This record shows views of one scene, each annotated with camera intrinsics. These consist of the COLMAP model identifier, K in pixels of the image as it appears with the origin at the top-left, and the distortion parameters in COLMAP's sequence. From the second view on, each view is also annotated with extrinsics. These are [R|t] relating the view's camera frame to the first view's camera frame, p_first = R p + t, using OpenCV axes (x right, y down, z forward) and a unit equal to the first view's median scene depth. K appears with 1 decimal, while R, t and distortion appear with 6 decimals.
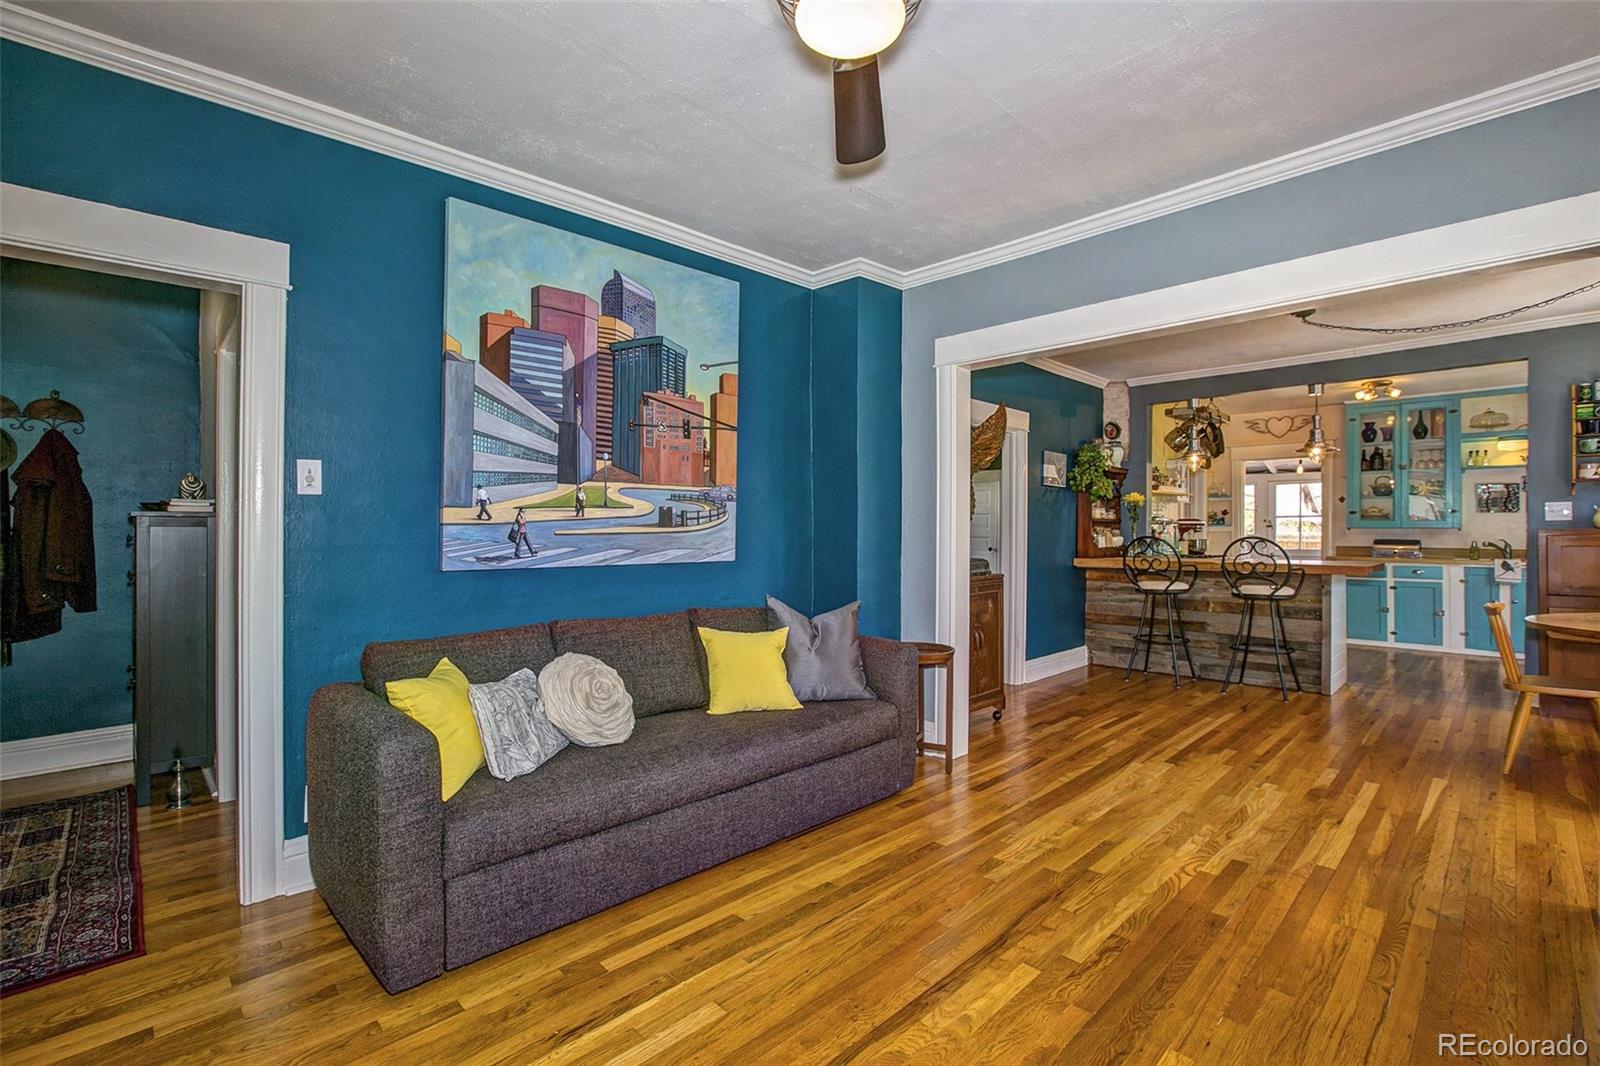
lens RADIAL K [[725.6, 0, 802.9], [0, 725.6, 529.0], [0, 0, 1]] dist [-0.053939, 0.017955]
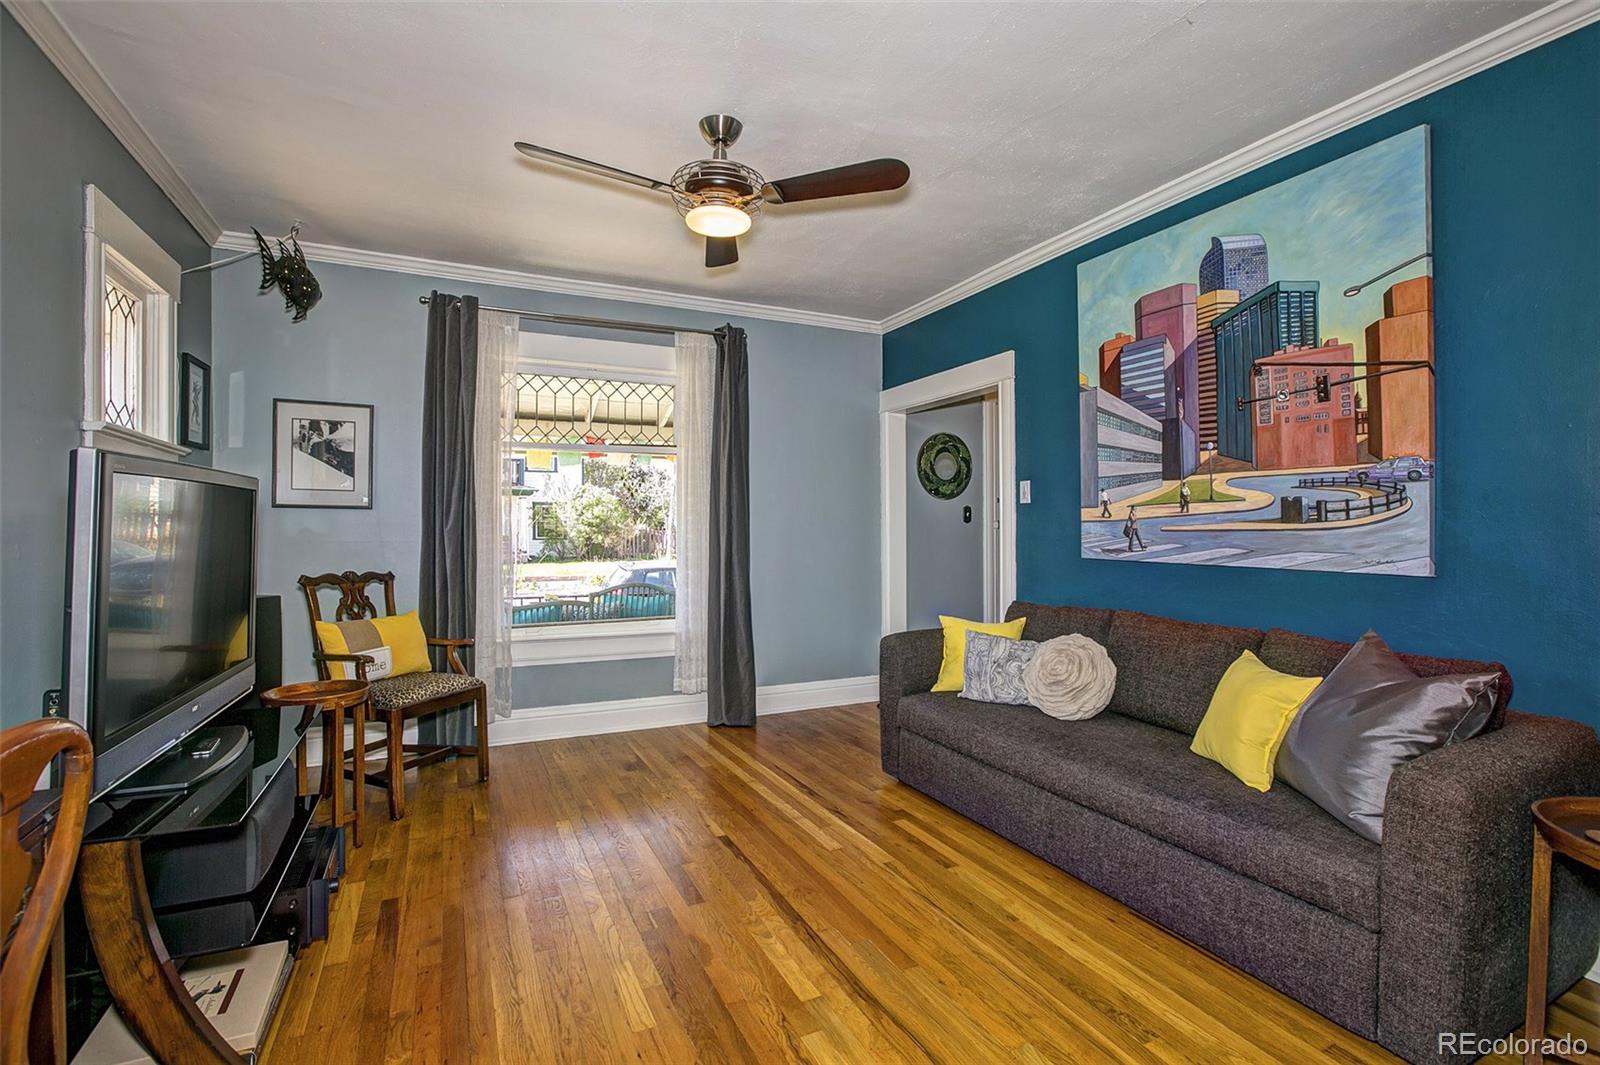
lens RADIAL K [[725.6, 0, 795.6], [0, 725.6, 526.7], [0, 0, 1]] dist [-0.053939, 0.017955]
pose [[-0.324642, 0.000471, -0.945837, 0.661967], [-0.002283, 0.999997, 0.001282, 0.001626], [0.945834, 0.002575, -0.324640, 0.703141]]
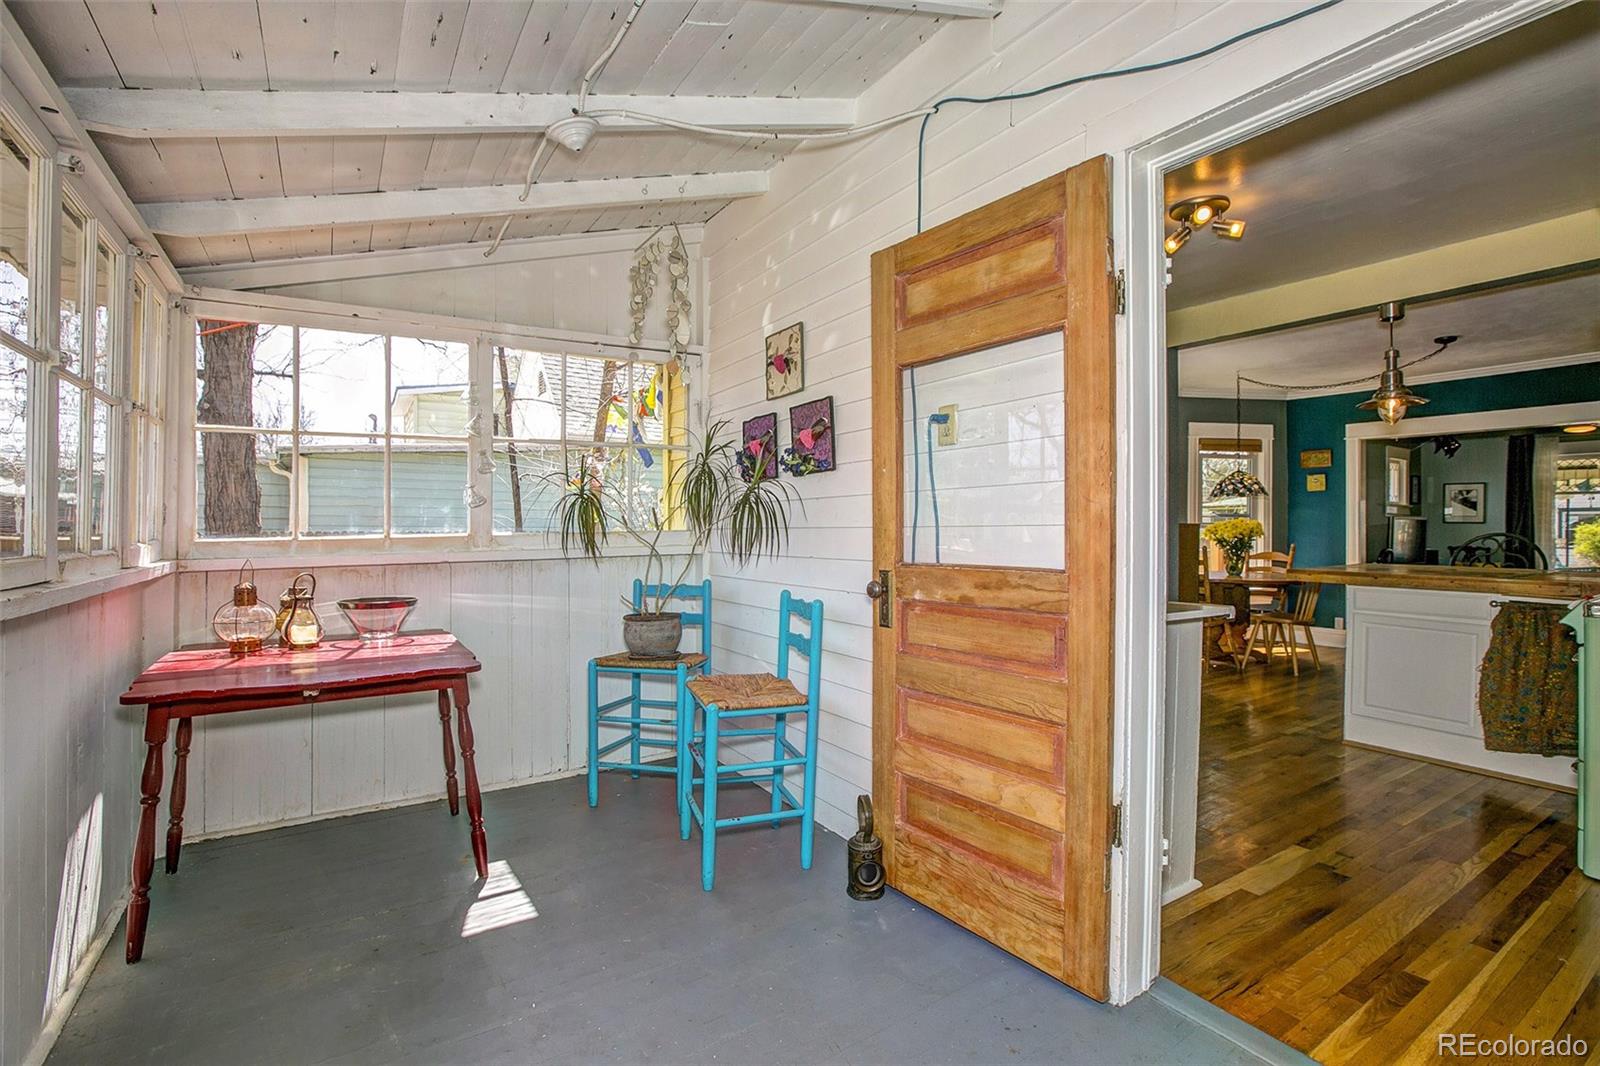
lens RADIAL K [[725.6, 0, 807.0], [0, 725.6, 532.5], [0, 0, 1]] dist [-0.053939, 0.017955]
pose [[-0.980668, -0.003136, 0.195653, 1.876820], [-0.002769, 0.999994, 0.002147, 0.015355], [-0.195658, 0.001564, -0.980671, 2.890140]]
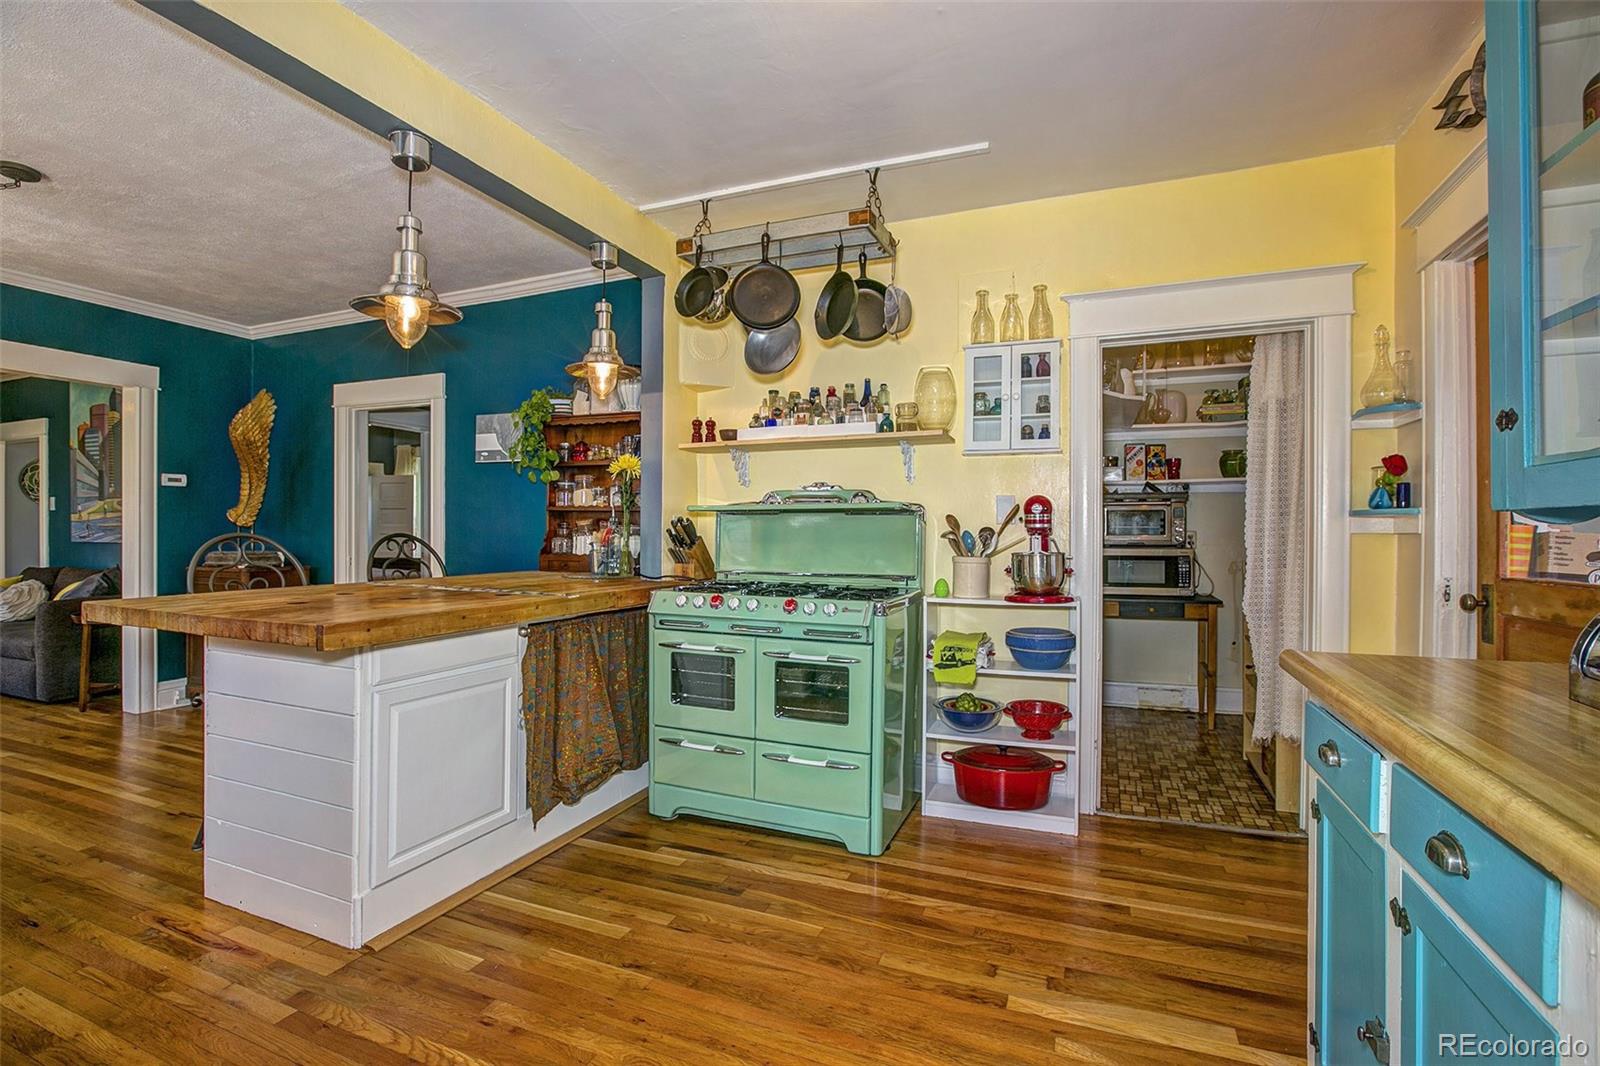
lens RADIAL K [[725.6, 0, 801.6], [0, 725.6, 529.5], [0, 0, 1]] dist [-0.053939, 0.017955]
pose [[0.400685, -0.000126, -0.916216, 1.886383], [-0.005236, 0.999983, -0.002427, 0.009389], [0.916201, 0.005770, 0.400678, 1.696876]]
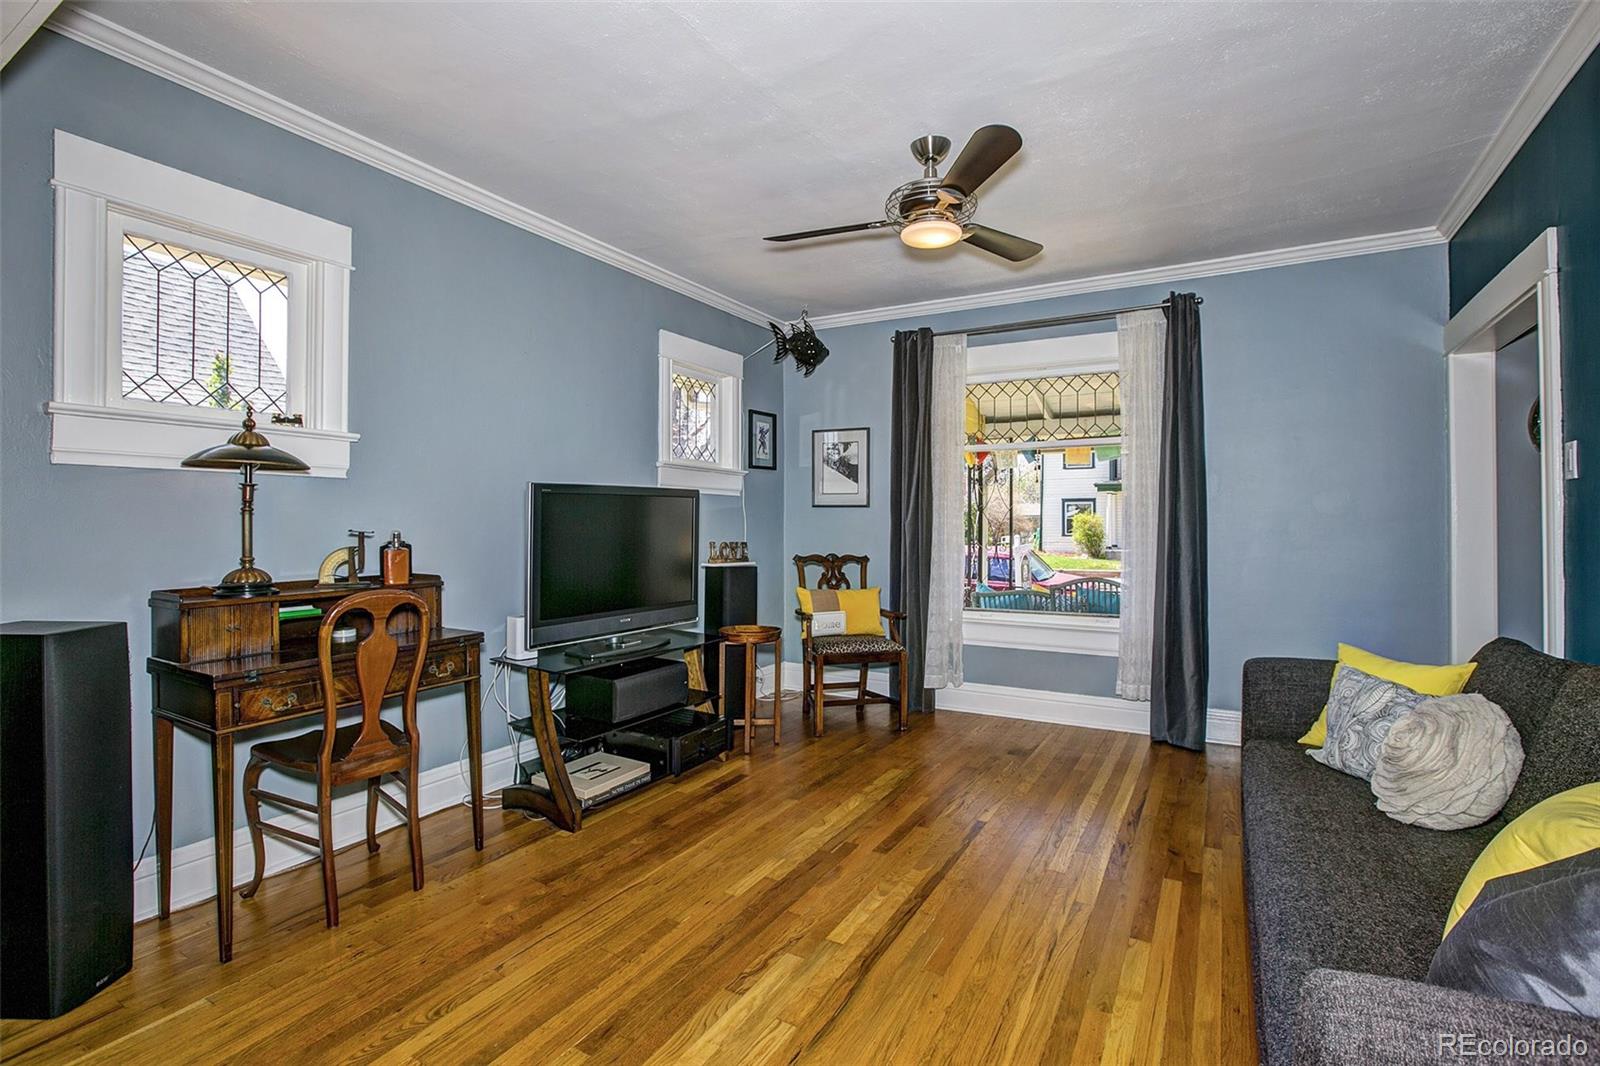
lens RADIAL K [[725.6, 0, 814.2], [0, 725.6, 529.3], [0, 0, 1]] dist [-0.053939, 0.017955]
pose [[-0.962168, 0.002281, -0.272446, 0.347477], [-0.000980, 0.999930, 0.011832, 0.004439], [0.272453, 0.011651, -0.962098, 1.089303]]
